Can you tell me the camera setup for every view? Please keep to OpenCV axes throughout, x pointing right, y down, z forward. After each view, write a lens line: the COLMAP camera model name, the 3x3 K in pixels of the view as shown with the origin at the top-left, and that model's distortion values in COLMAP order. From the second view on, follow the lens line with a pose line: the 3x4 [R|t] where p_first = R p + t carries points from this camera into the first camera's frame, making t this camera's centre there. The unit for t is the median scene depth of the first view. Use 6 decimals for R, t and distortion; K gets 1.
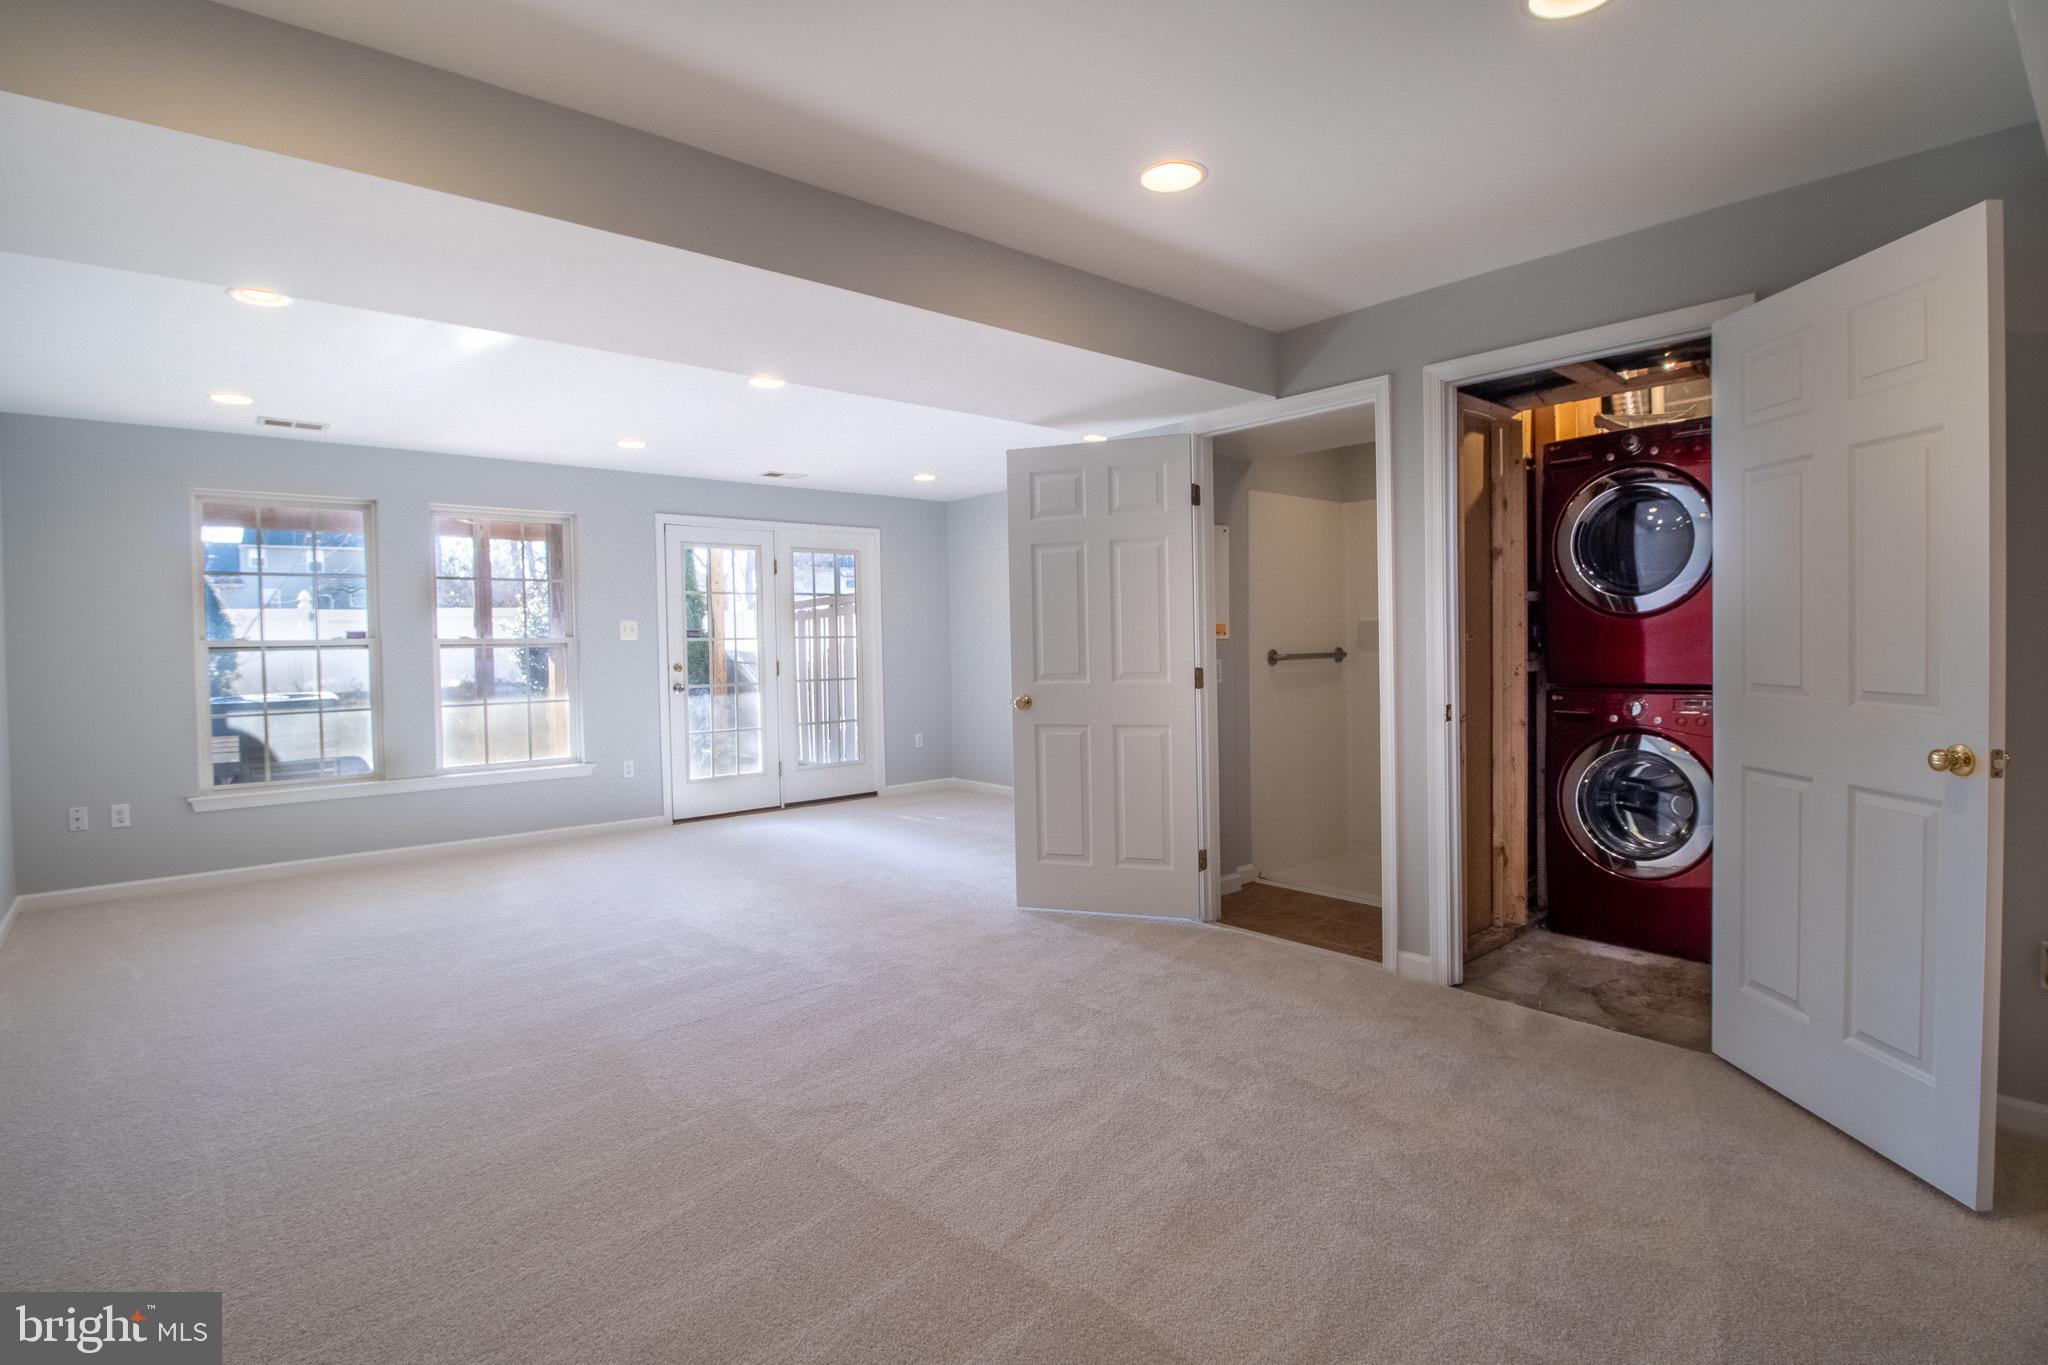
lens RADIAL K [[986.1, 0, 1013.2], [0, 986.1, 640.6], [0, 0, 1]] dist [-0.000485, -0.011848]
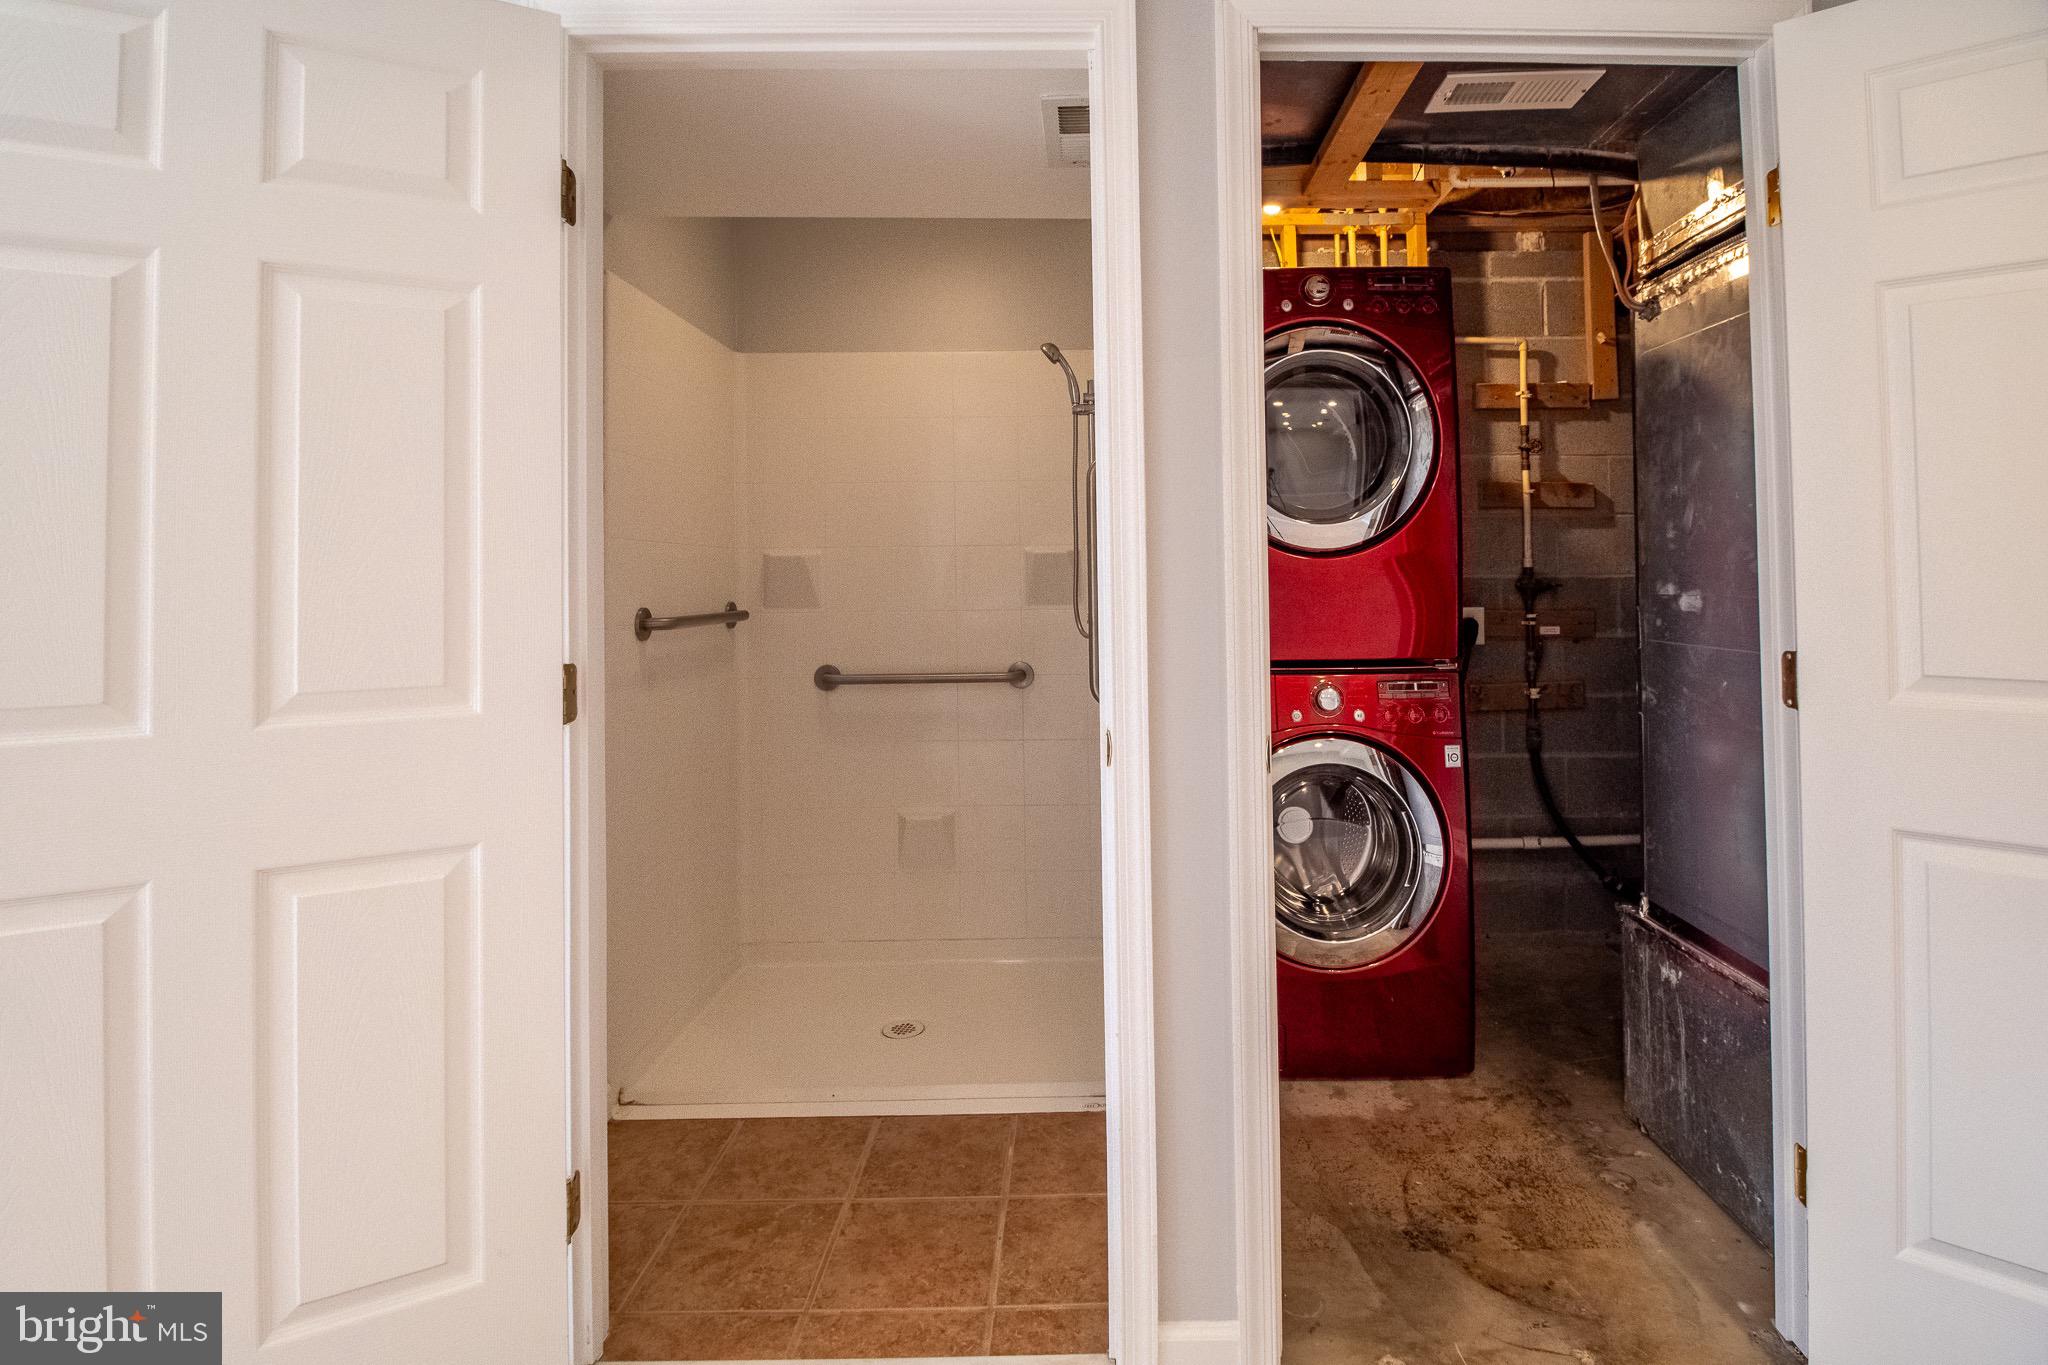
lens RADIAL K [[943.3, 0, 1027.3], [0, 943.3, 555.7], [0, 0, 1]] dist [-0.012890, 0.000178]
pose [[0.640605, 0.029859, 0.767290, 0.031245], [-0.003518, 0.999347, -0.035952, -0.001013], [-0.767862, 0.020332, 0.640292, 0.647760]]
